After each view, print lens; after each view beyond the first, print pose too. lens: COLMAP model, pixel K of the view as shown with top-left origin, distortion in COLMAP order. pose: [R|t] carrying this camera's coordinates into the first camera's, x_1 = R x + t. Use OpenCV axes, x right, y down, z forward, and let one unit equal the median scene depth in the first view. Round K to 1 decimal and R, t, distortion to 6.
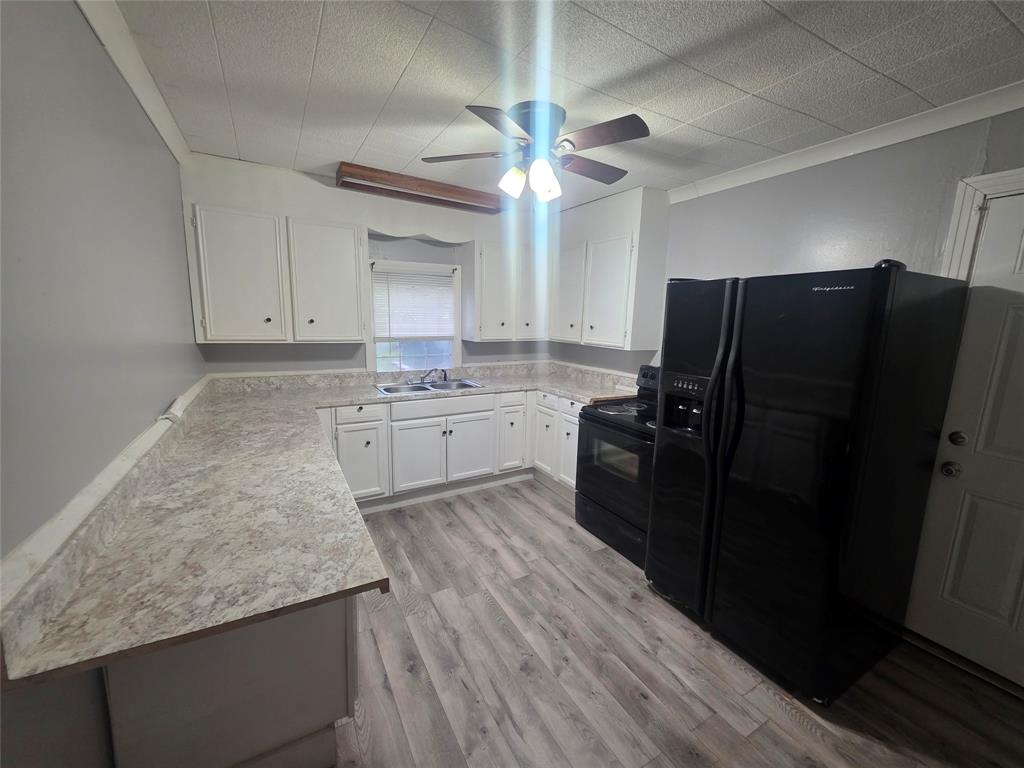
lens RADIAL K [[412.2, 0, 508.9], [0, 412.2, 381.7], [0, 0, 1]] dist [0.000726, 0.001221]
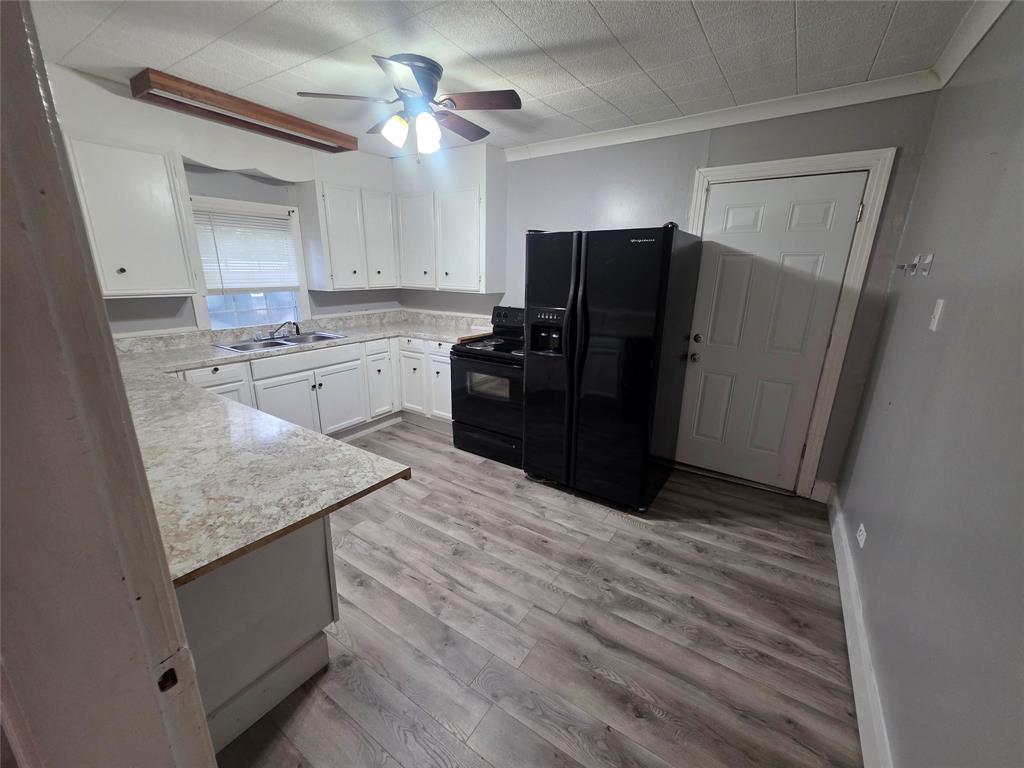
lens RADIAL K [[412.2, 0, 512.5], [0, 412.2, 381.9], [0, 0, 1]] dist [0.000726, 0.001221]
pose [[0.895579, -0.127798, 0.426153, -0.250003], [0.077481, 0.988020, 0.133466, 0.031922], [-0.438104, -0.086511, 0.894752, -0.126676]]
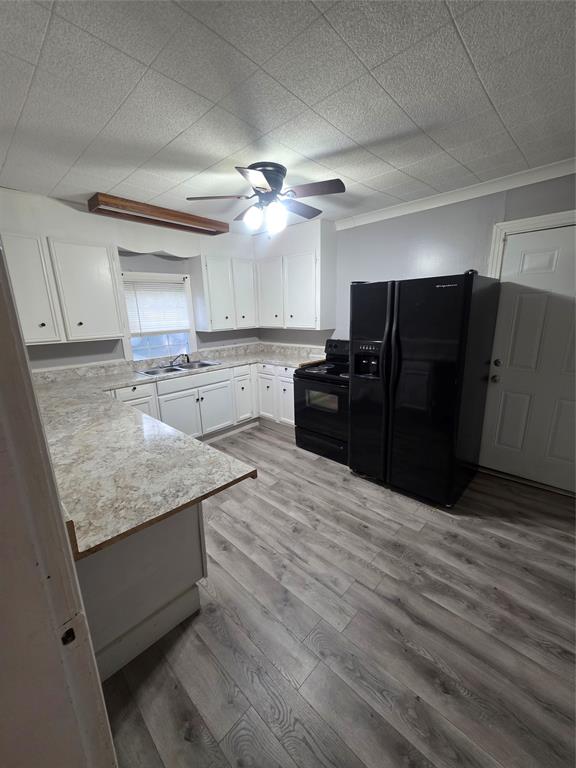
lens RADIAL K [[309.2, 0, 288.8], [0, 309.2, 382.6], [0, 0, 1]] dist [0.000726, 0.001221]
pose [[0.957308, -0.113667, 0.265783, -0.222497], [0.094121, 0.991908, 0.085199, 0.013123], [-0.273317, -0.056546, 0.960261, -0.112692]]
